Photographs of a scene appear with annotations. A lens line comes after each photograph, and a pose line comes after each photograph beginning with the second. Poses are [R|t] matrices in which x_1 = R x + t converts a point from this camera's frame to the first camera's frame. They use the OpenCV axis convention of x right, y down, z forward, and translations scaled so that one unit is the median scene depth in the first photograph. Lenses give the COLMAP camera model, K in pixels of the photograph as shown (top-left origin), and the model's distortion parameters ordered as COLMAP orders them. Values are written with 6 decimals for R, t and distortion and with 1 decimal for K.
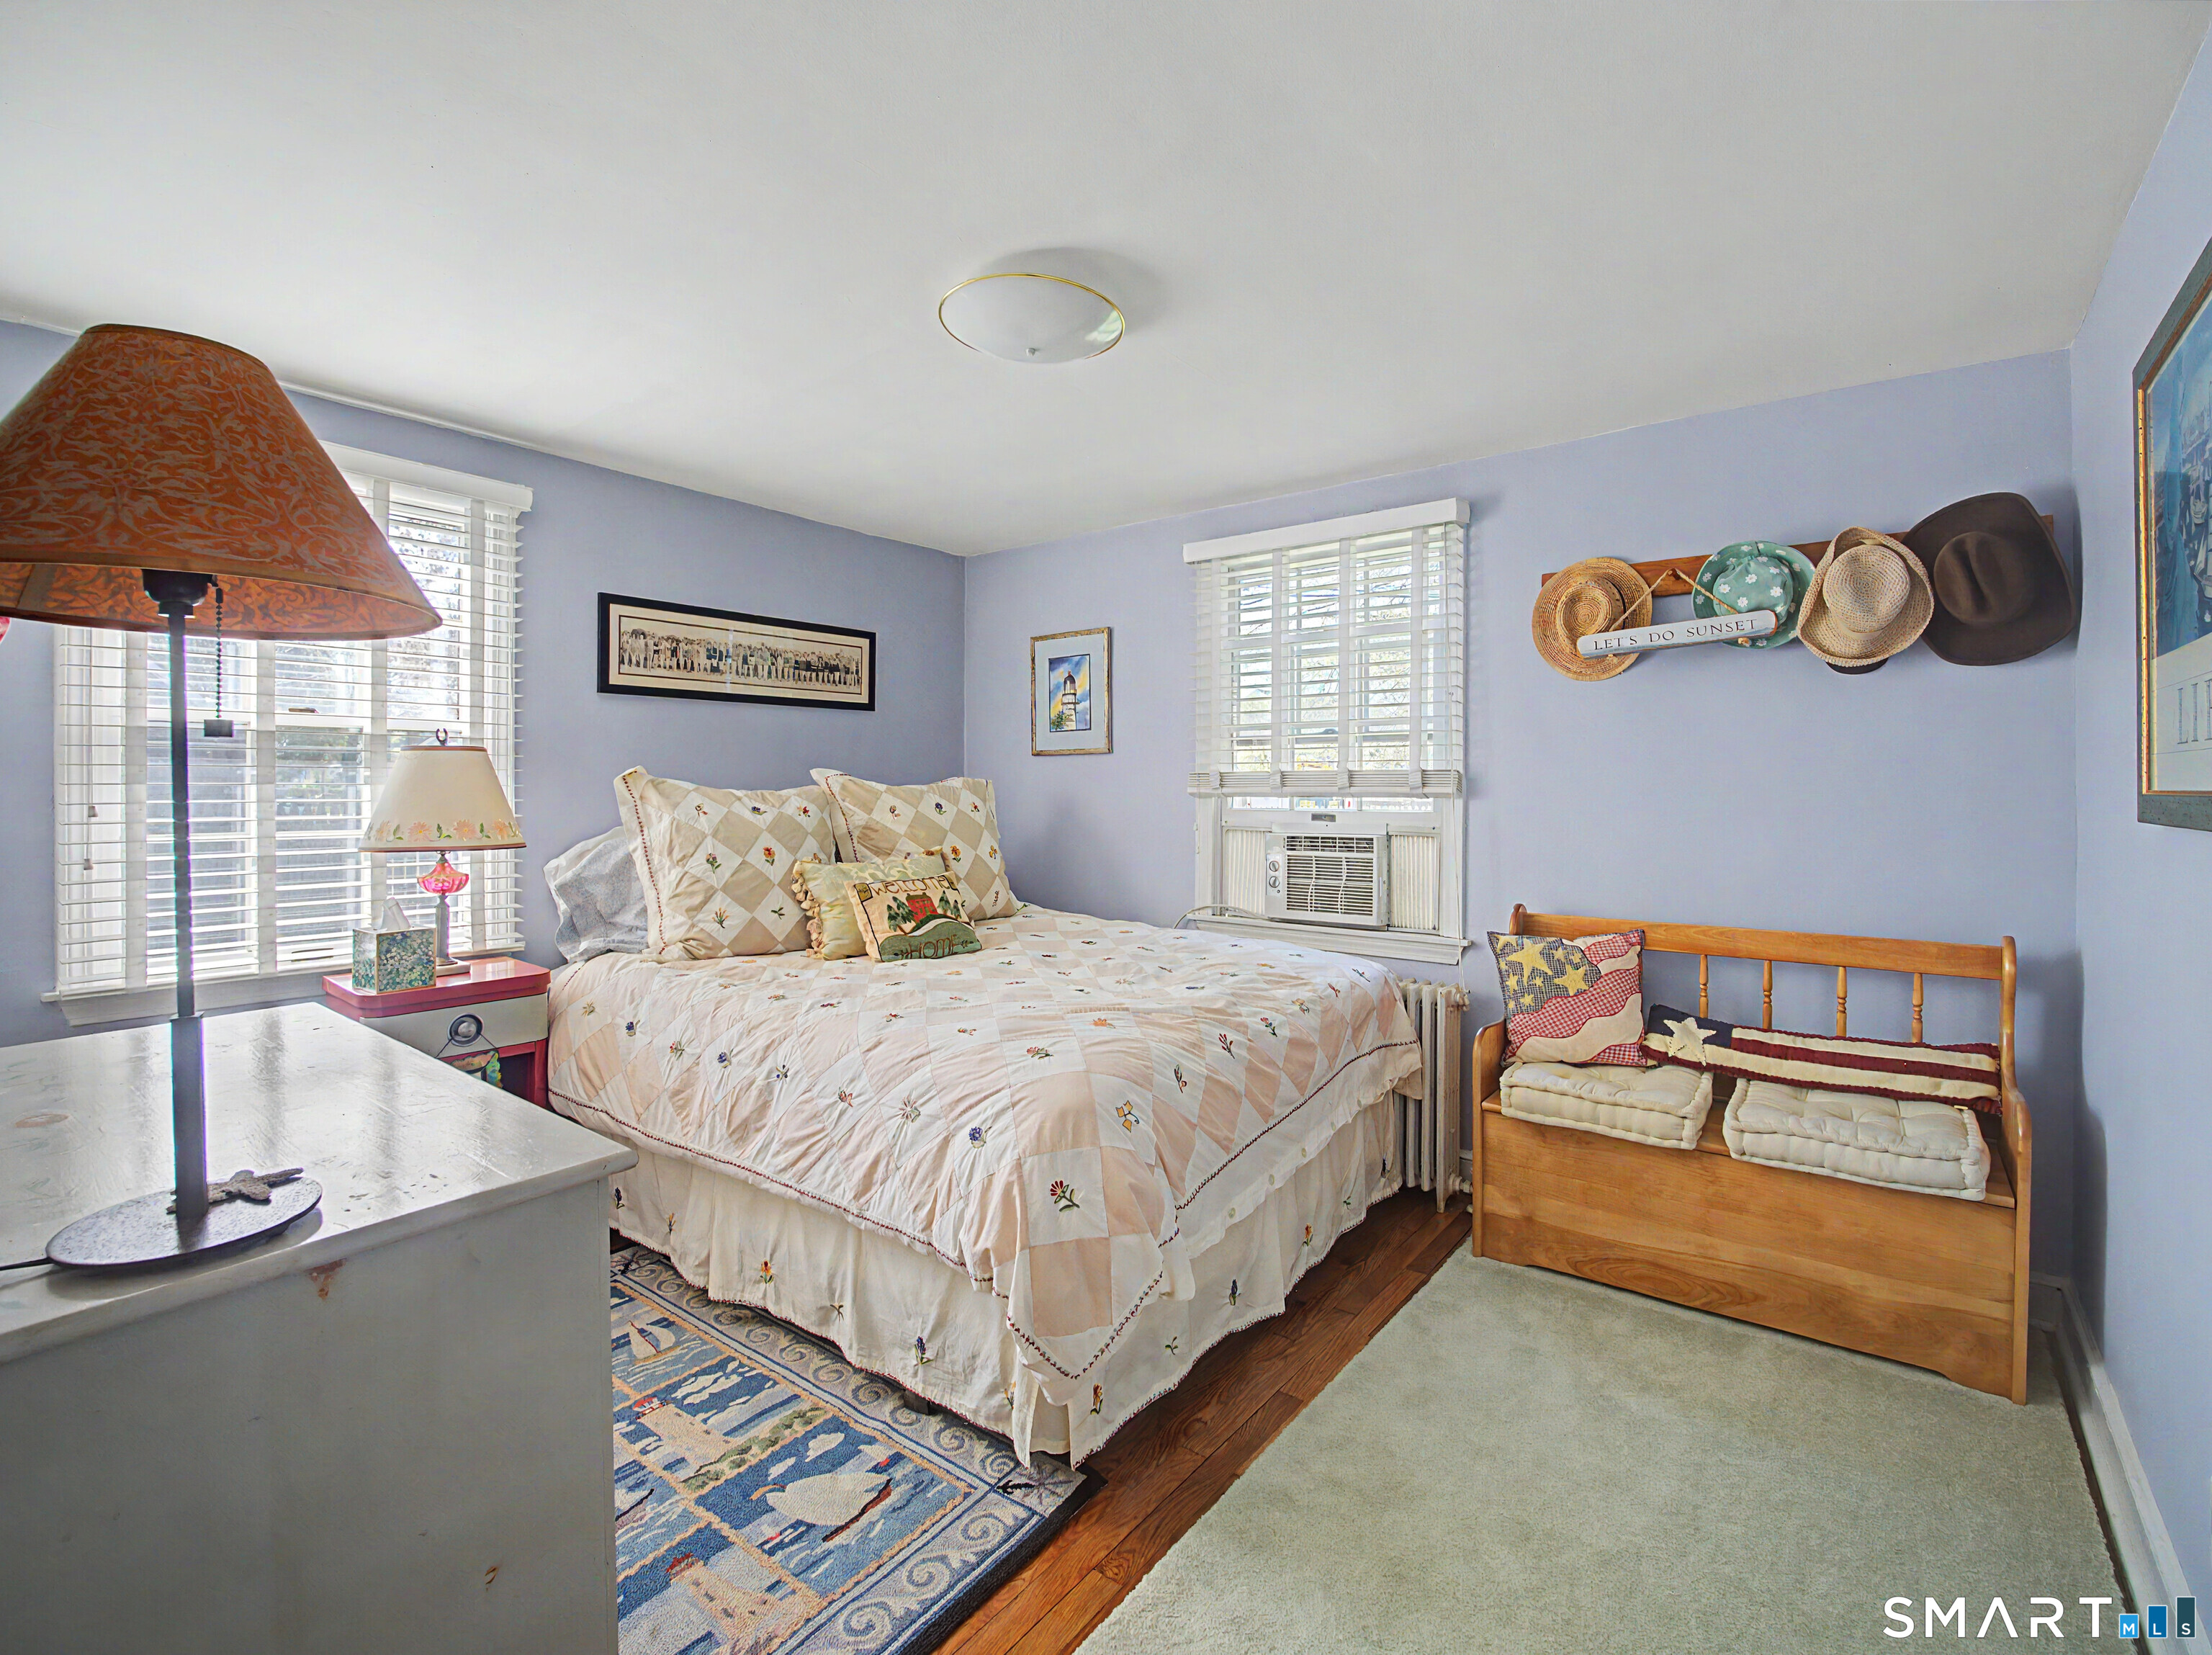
lens RADIAL K [[1015.1, 0, 1105.9], [0, 1015.1, 810.8], [0, 0, 1]] dist [-0.018339, -0.000290]
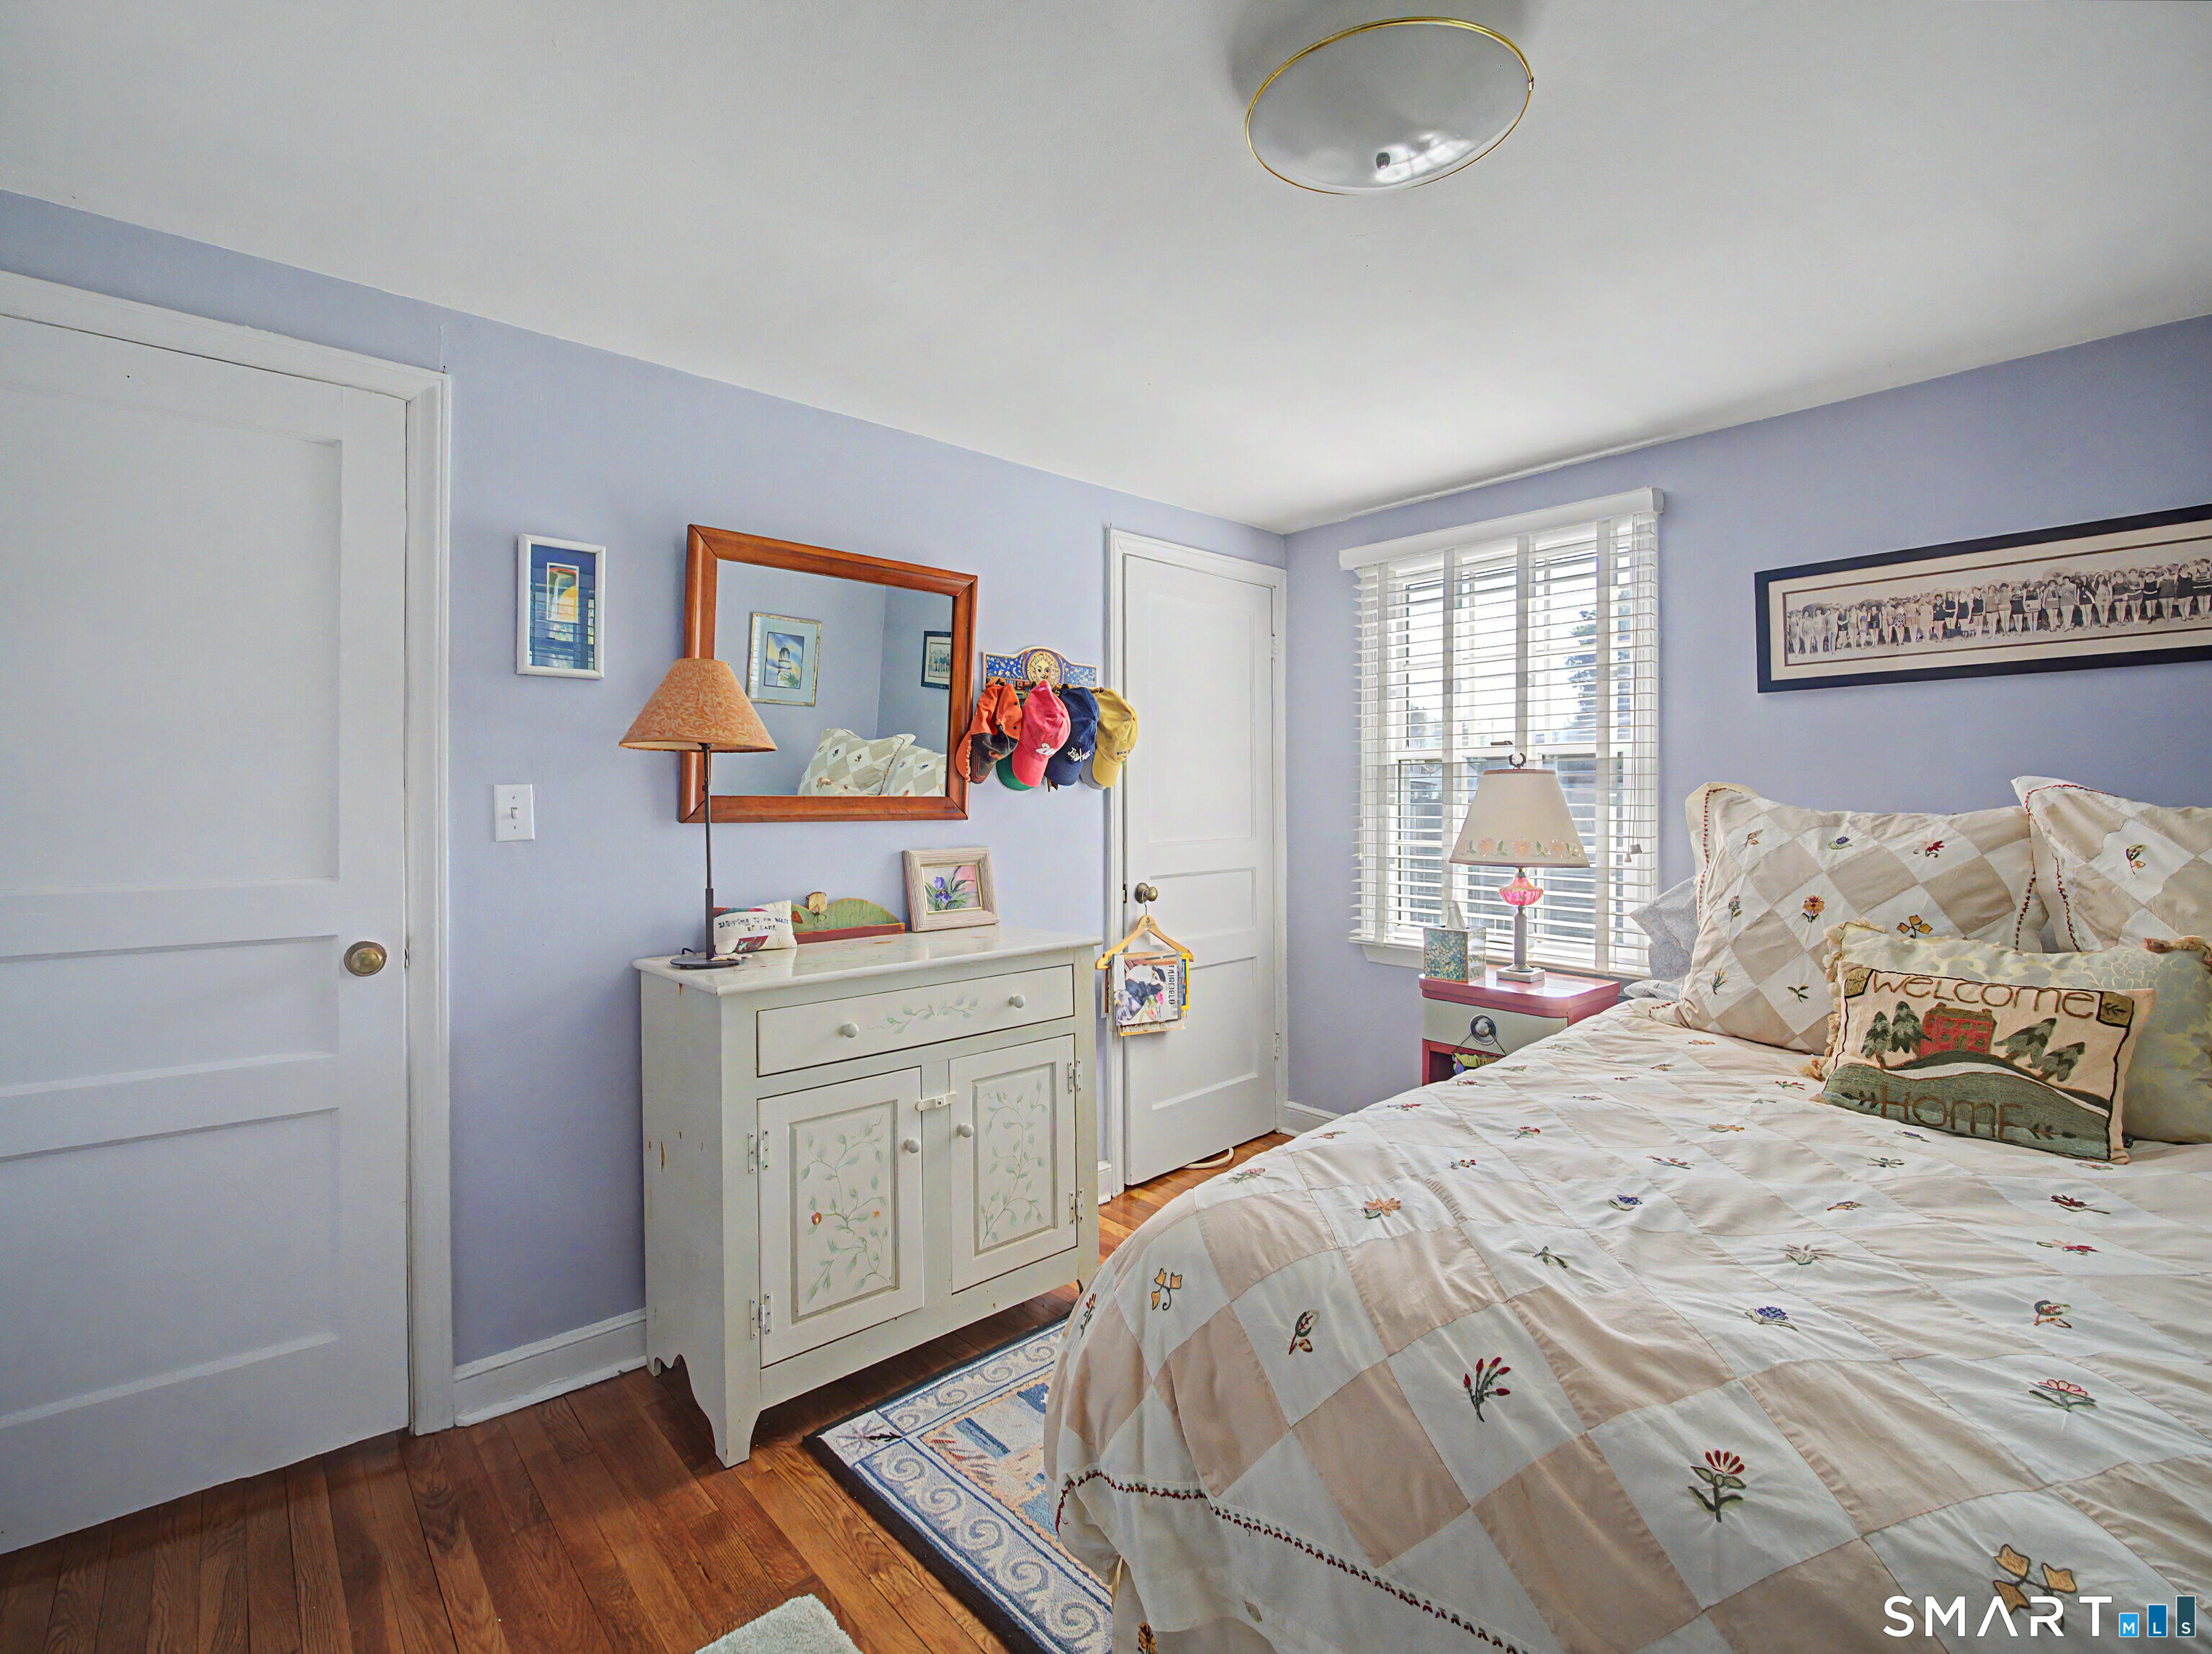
lens RADIAL K [[1015.0, 0, 1105.9], [0, 1015.0, 810.3], [0, 0, 1]] dist [-0.018339, -0.000290]
pose [[-0.185146, 0.009176, -0.982668, 0.403017], [-0.019431, 0.999727, 0.012997, -0.020885], [0.982519, 0.021500, -0.184917, 0.619210]]
